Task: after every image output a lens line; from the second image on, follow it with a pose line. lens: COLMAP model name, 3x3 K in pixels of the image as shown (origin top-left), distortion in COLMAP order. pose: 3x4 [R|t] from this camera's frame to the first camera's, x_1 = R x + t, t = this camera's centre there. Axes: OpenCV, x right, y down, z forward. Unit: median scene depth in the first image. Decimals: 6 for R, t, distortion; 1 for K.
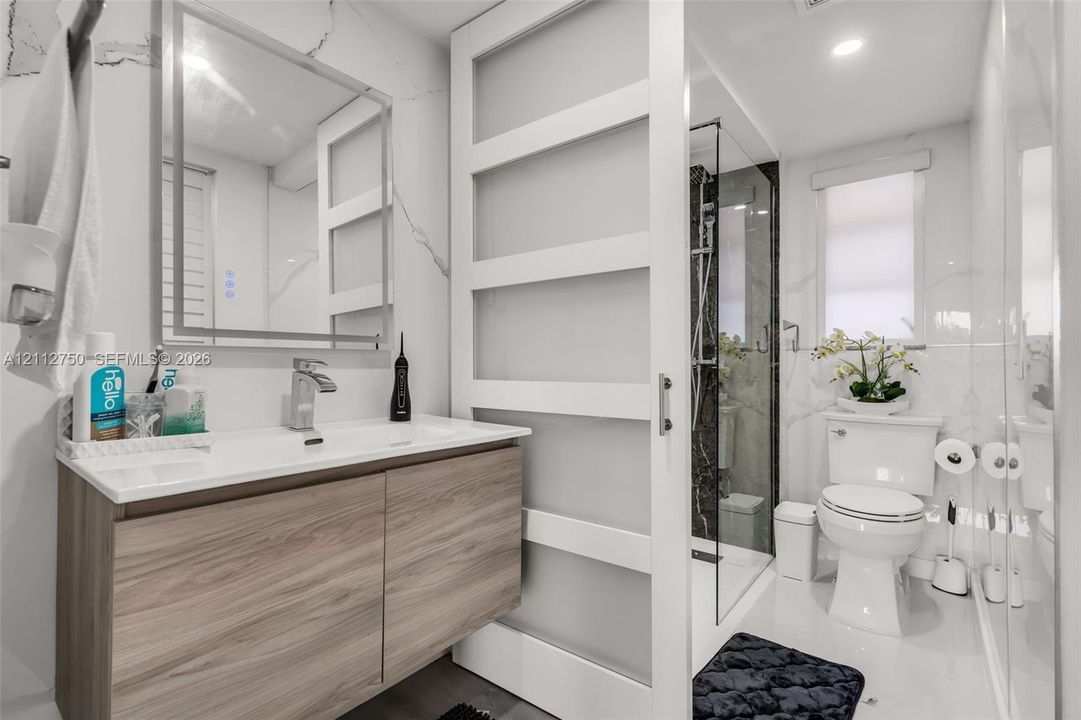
lens RADIAL K [[495.3, 0, 534.5], [0, 495.3, 366.4], [0, 0, 1]] dist [-0.000641, 0.000143]
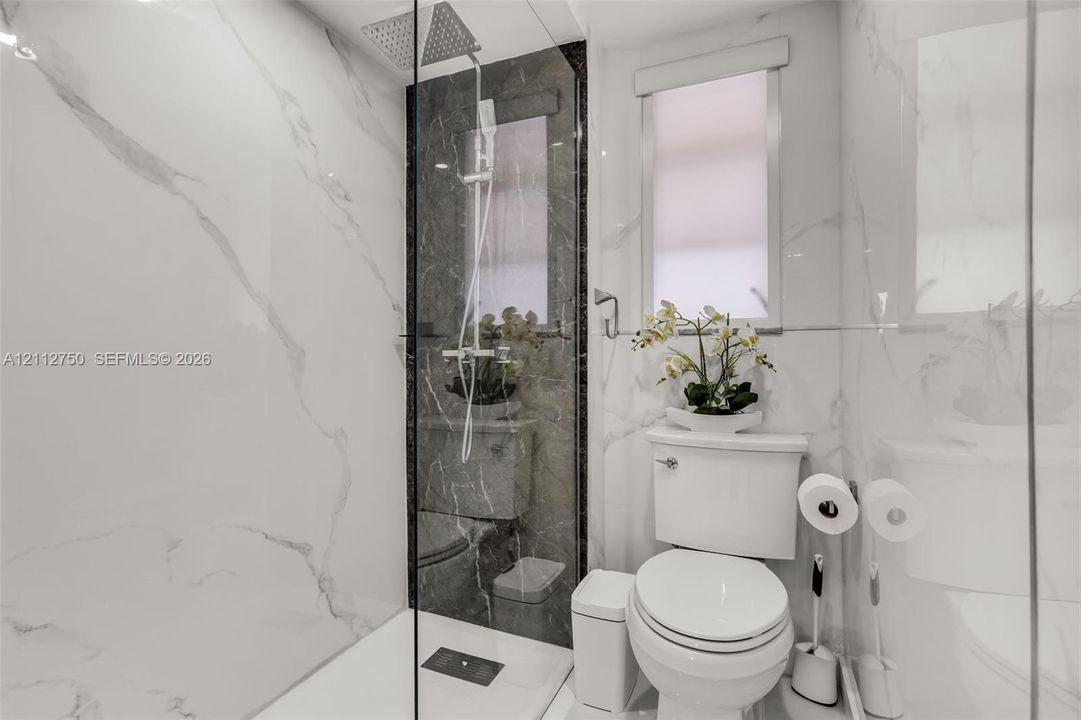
lens RADIAL K [[511.6, 0, 540.5], [0, 511.6, 360.0], [0, 0, 1]] dist [0.000444, -0.000111]
pose [[0.967022, -0.005104, 0.254641, 0.279552], [0.003290, 0.999966, 0.007549, -0.005126], [-0.254671, -0.006463, 0.967006, 0.391008]]
